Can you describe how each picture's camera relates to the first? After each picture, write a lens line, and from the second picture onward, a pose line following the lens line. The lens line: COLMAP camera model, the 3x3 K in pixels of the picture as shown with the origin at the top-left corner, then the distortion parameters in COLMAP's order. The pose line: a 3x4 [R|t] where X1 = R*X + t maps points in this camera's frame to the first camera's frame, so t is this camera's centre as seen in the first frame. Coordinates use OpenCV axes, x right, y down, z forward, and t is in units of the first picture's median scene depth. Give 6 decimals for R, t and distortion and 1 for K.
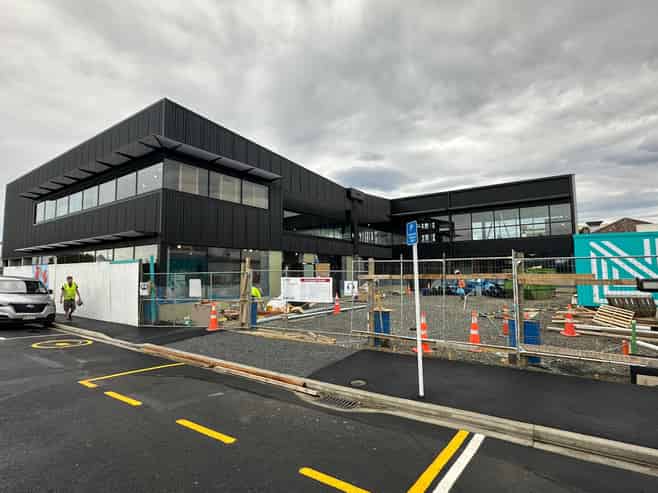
lens RADIAL K [[351.9, 0, 329.0], [0, 351.9, 246.5], [0, 0, 1]] dist [0.027678, 0.000008]
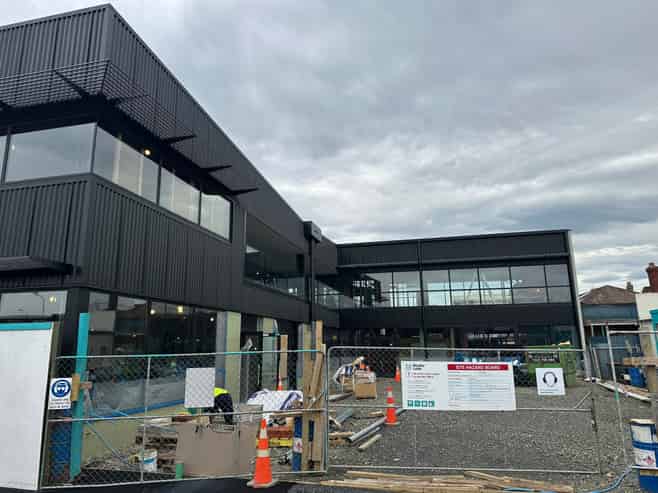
lens RADIAL K [[474.1, 0, 329.0], [0, 474.1, 246.5], [0, 0, 1]] dist [0.027700, -0.002566]
pose [[0.932048, 0.074189, 0.354659, -0.282257], [-0.023687, 0.989196, -0.144674, 0.013521], [-0.361561, 0.126443, 0.923735, 0.214829]]
